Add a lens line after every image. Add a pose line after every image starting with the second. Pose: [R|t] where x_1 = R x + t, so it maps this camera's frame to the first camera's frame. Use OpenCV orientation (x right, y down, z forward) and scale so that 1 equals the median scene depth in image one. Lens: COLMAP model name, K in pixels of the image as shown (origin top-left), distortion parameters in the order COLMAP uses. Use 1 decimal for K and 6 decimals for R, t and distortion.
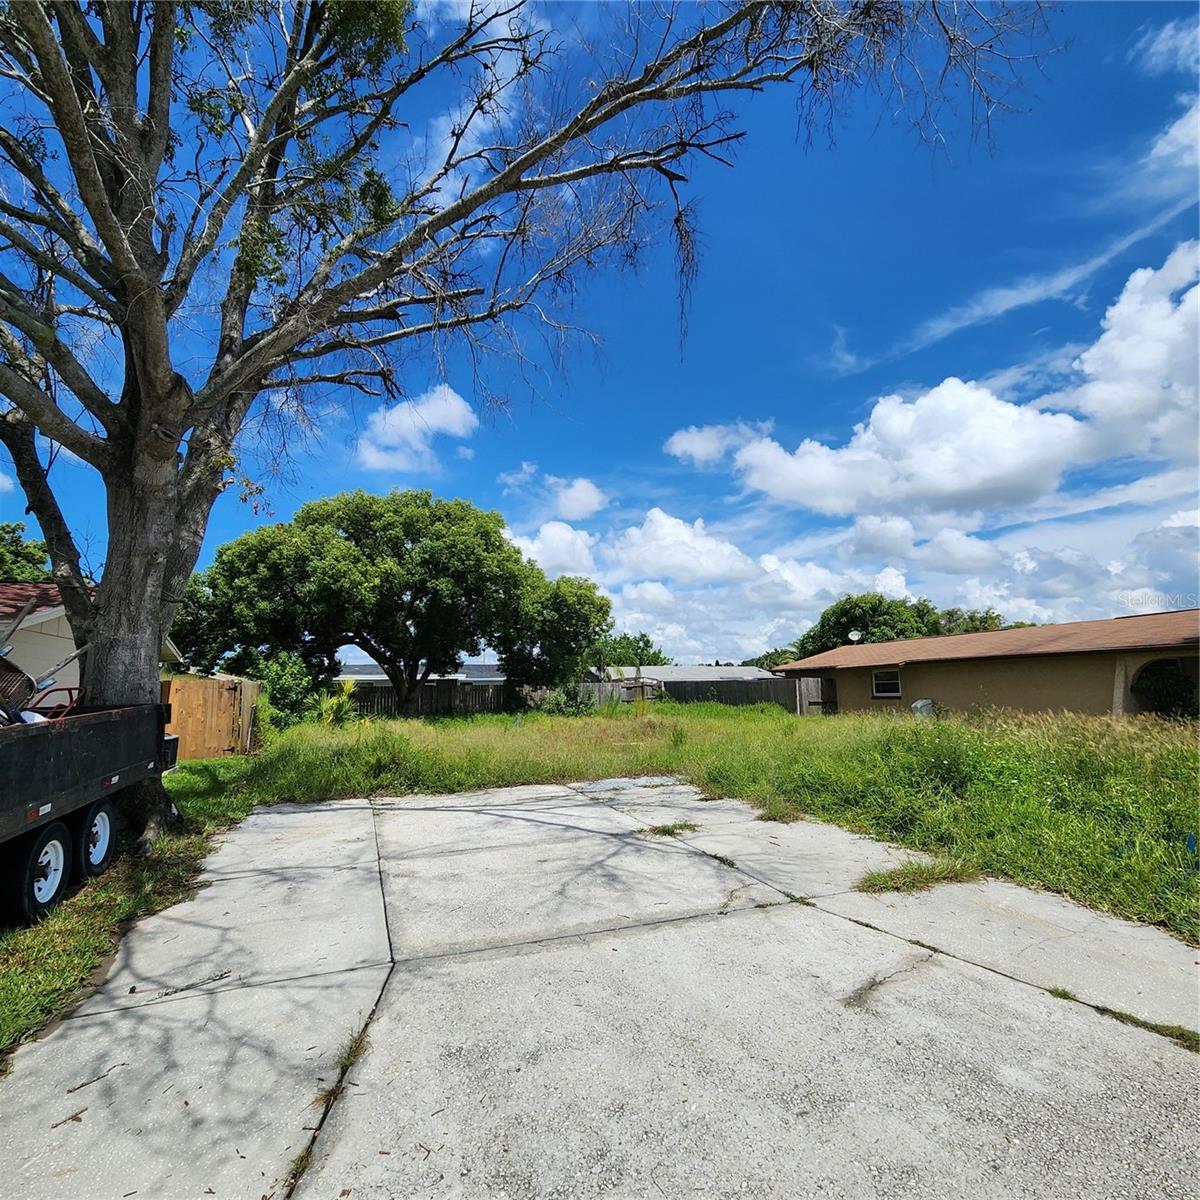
lens RADIAL K [[651.4, 0, 598.6], [0, 651.4, 606.0], [0, 0, 1]] dist [-0.015646, 0.004954]
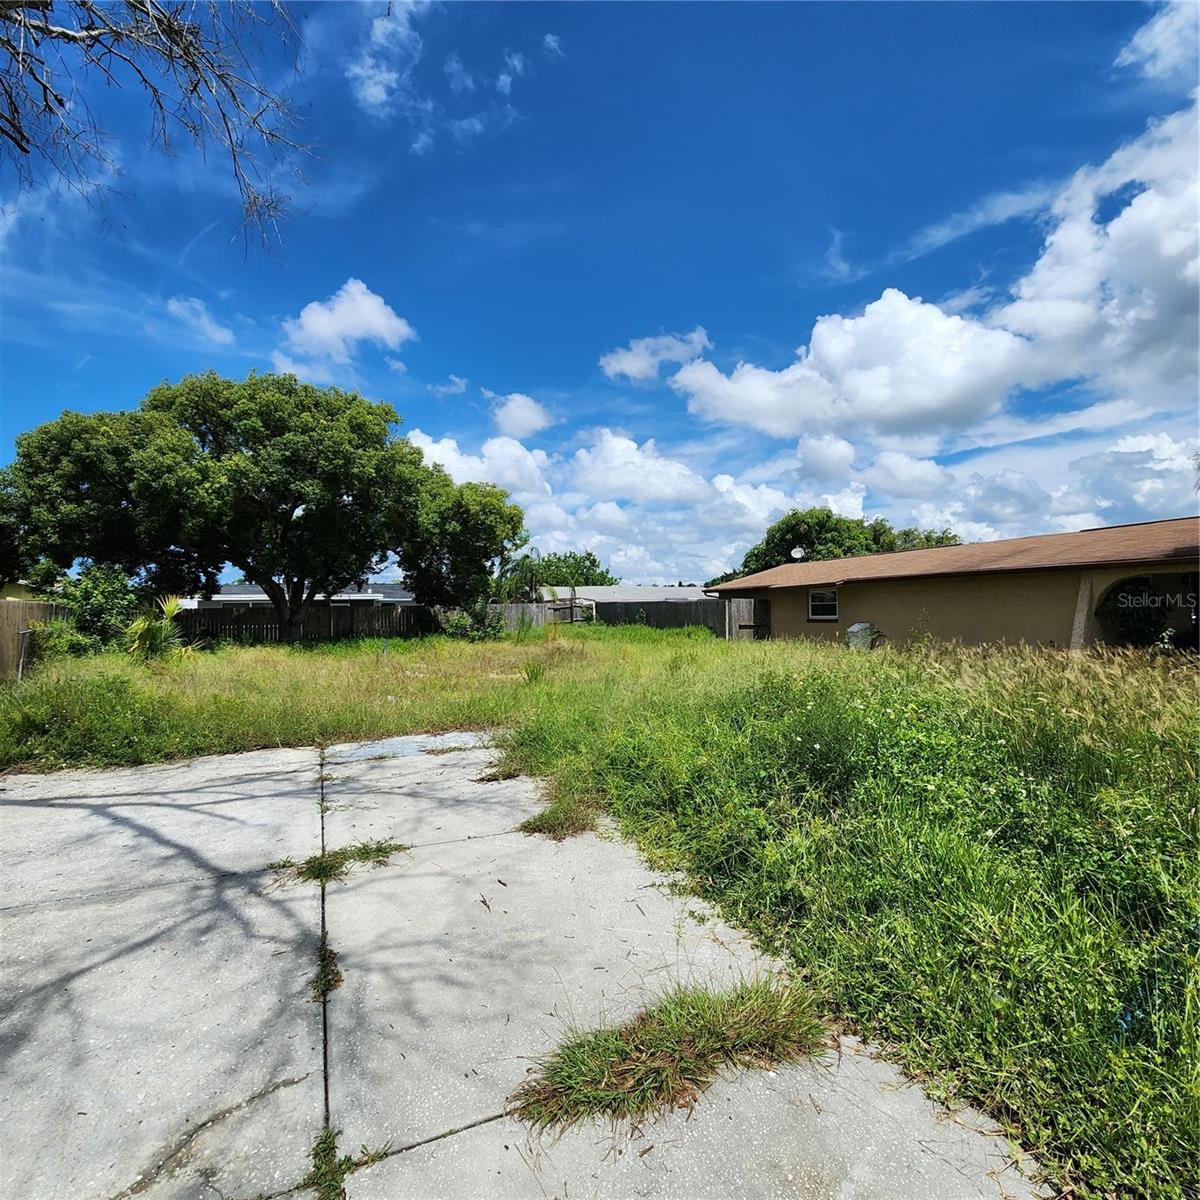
lens RADIAL K [[651.4, 0, 602.5], [0, 651.4, 597.8], [0, 0, 1]] dist [-0.015646, 0.004954]
pose [[0.998373, 0.001344, 0.057012, 0.086716], [-0.007487, 0.994159, 0.107666, 0.015402], [-0.056534, -0.107918, 0.992551, 0.129234]]
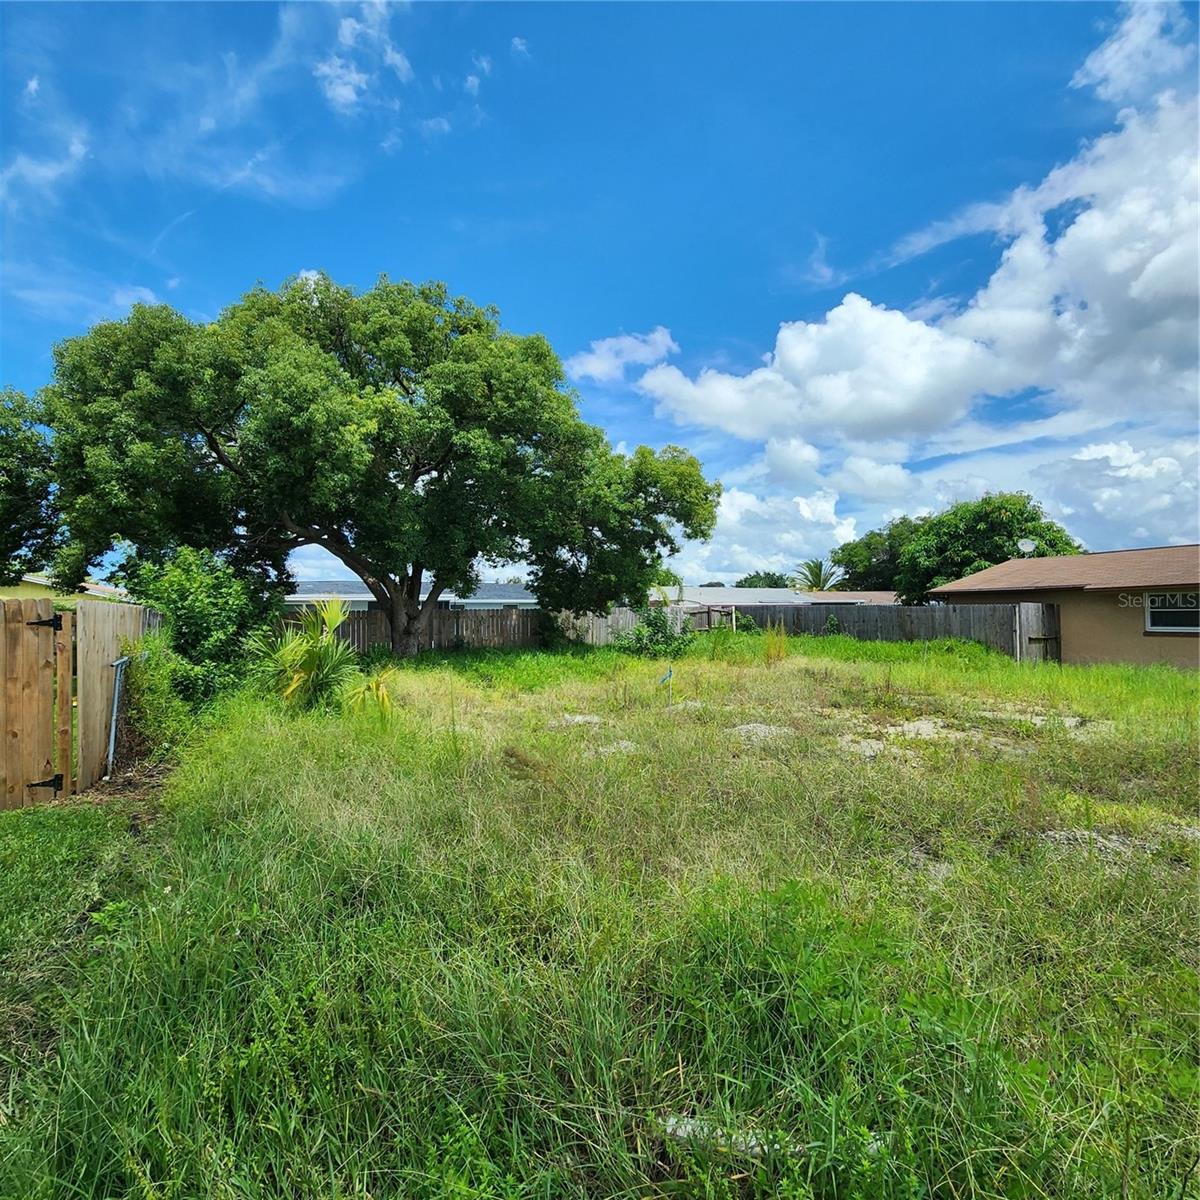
lens RADIAL K [[651.4, 0, 599.3], [0, 651.4, 601.2], [0, 0, 1]] dist [-0.015646, 0.004954]
pose [[0.995874, 0.006824, 0.090492, -0.182897], [-0.016769, 0.993835, 0.109595, 0.044743], [-0.089187, -0.110660, 0.989849, 0.392117]]
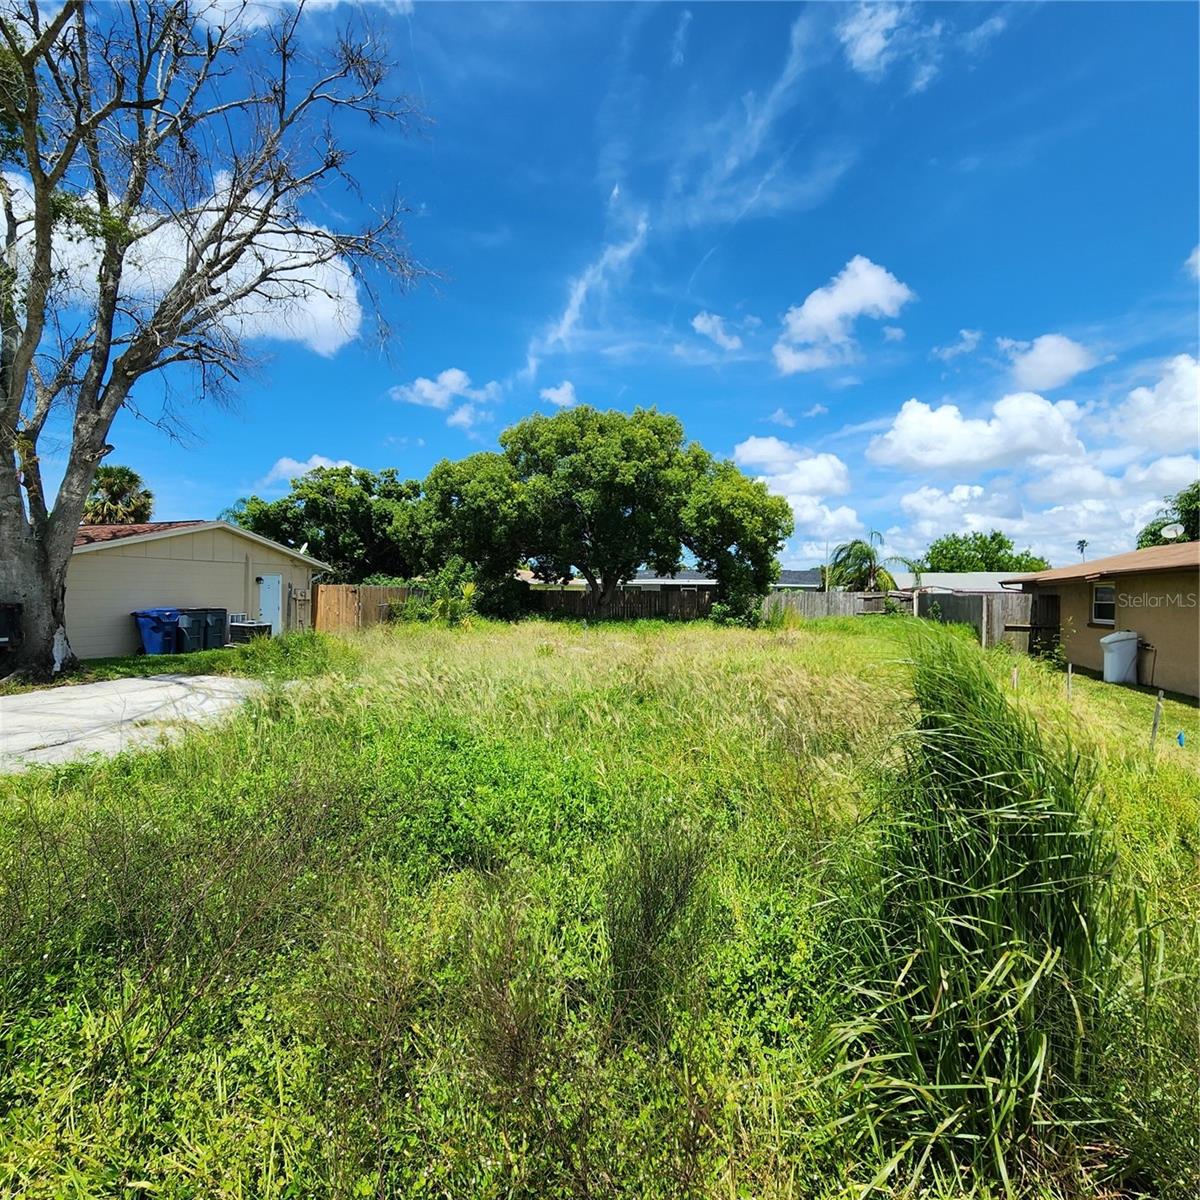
lens RADIAL K [[651.4, 0, 596.3], [0, 651.4, 590.0], [0, 0, 1]] dist [-0.015646, 0.004954]
pose [[0.790365, 0.022532, -0.612222, 0.415189], [0.053251, 0.993014, 0.105293, 0.007360], [0.610317, -0.115822, 0.783644, 0.168041]]
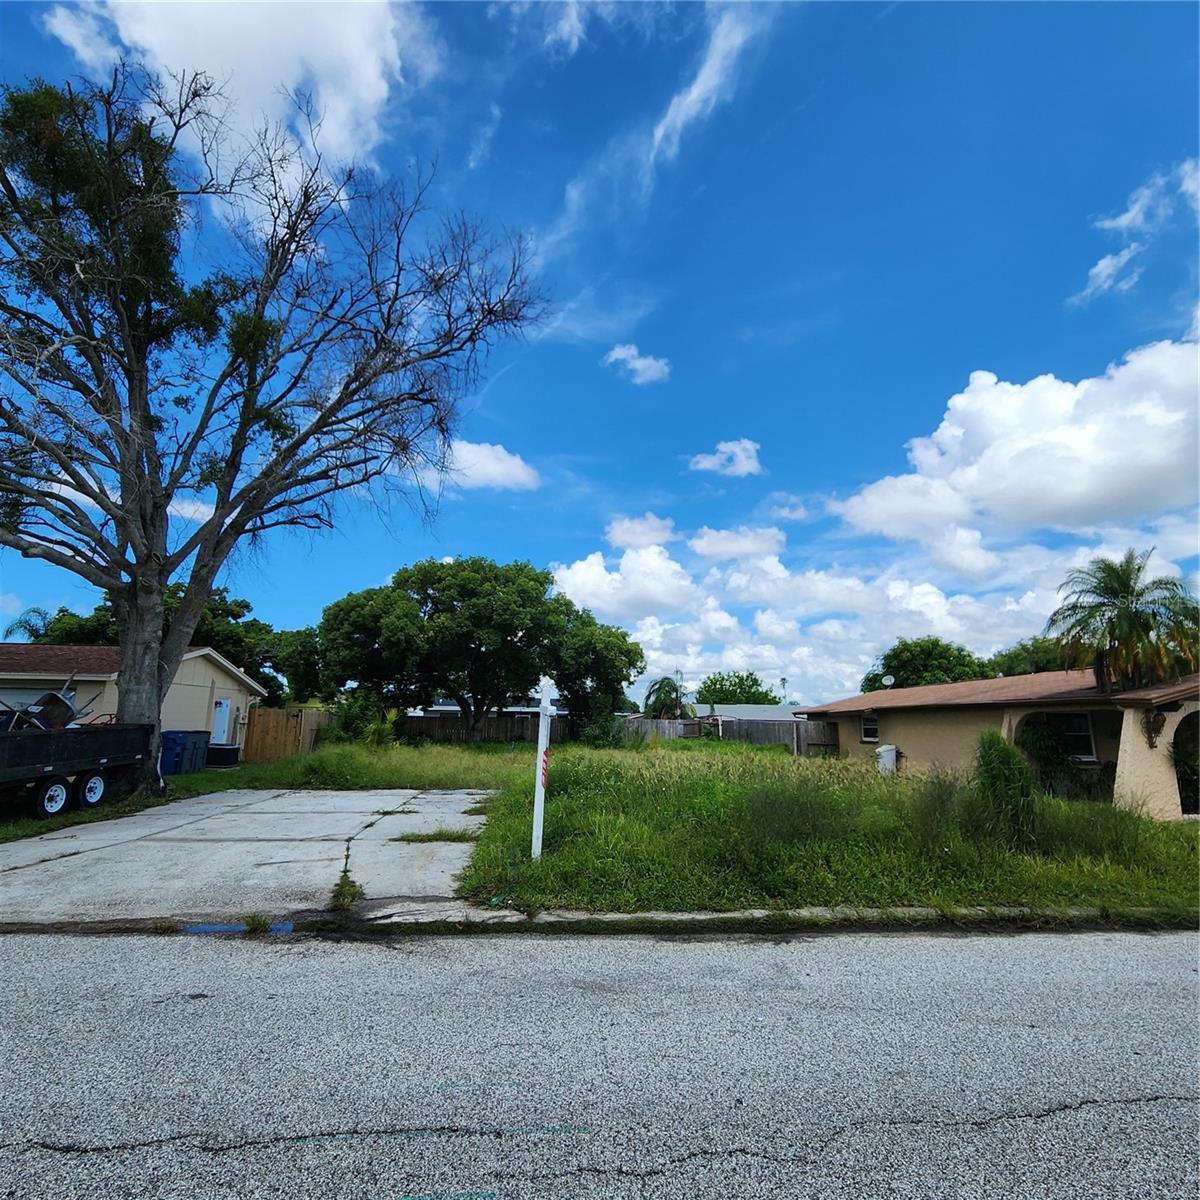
lens RADIAL K [[651.4, 0, 597.5], [0, 651.4, 607.6], [0, 0, 1]] dist [-0.015646, 0.004954]
pose [[0.961249, -0.015584, -0.275239, 0.297030], [0.002541, 0.998859, -0.047681, -0.024753], [0.275668, 0.045134, 0.960193, -0.120918]]
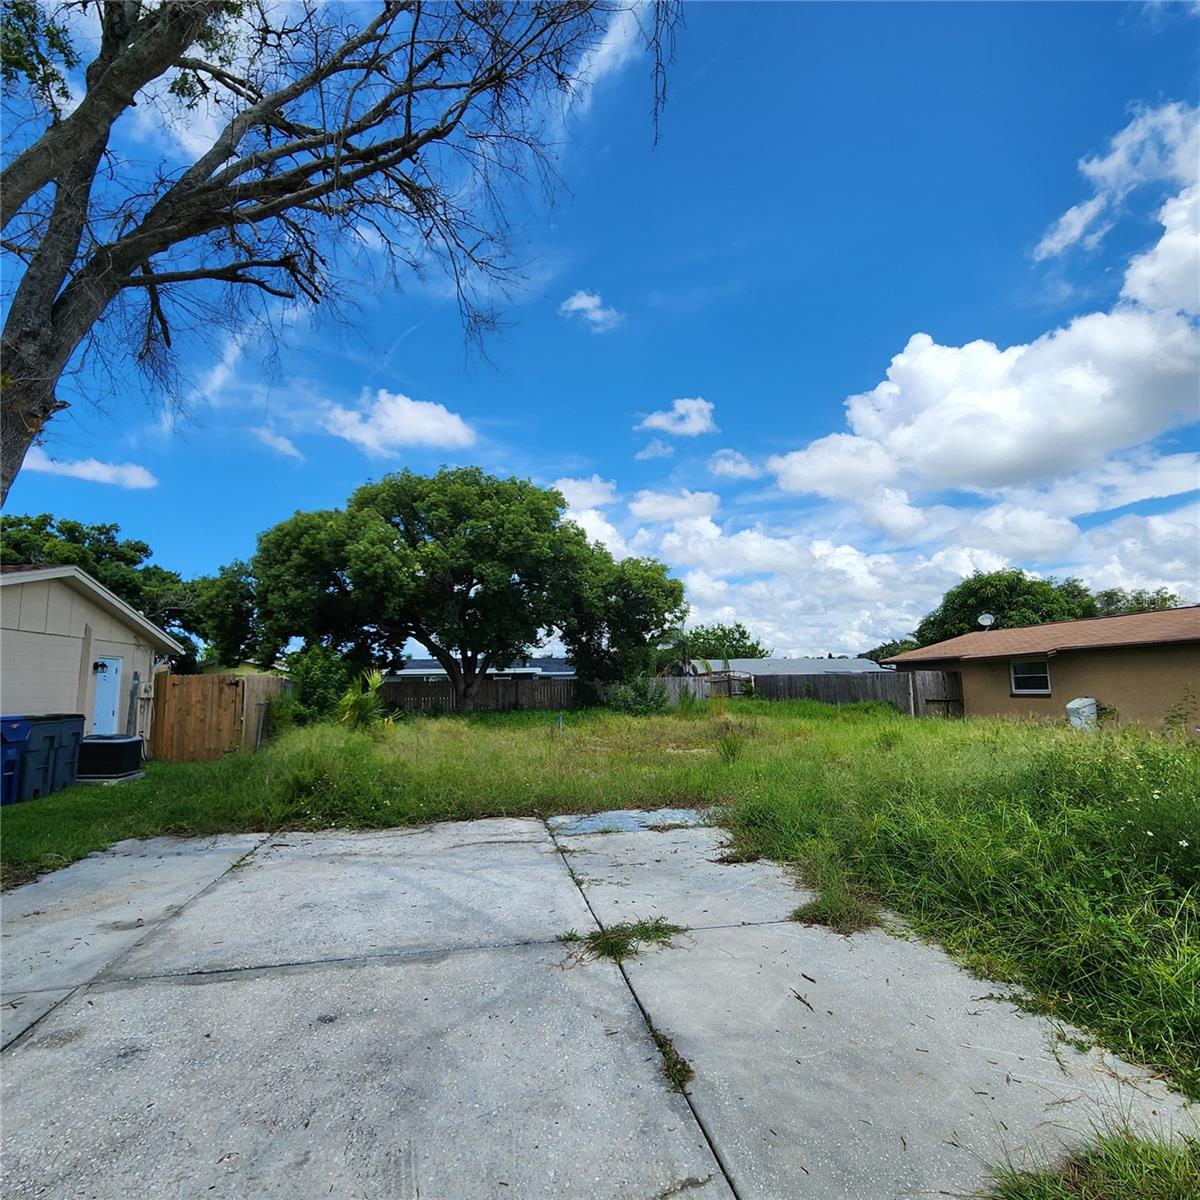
lens RADIAL K [[651.4, 0, 590.9], [0, 651.4, 606.2], [0, 0, 1]] dist [-0.015646, 0.004954]
pose [[0.984903, -0.018940, -0.172069, 0.052638], [0.020455, 0.999766, 0.007035, 0.015565], [0.171895, -0.010449, 0.985060, 0.128666]]
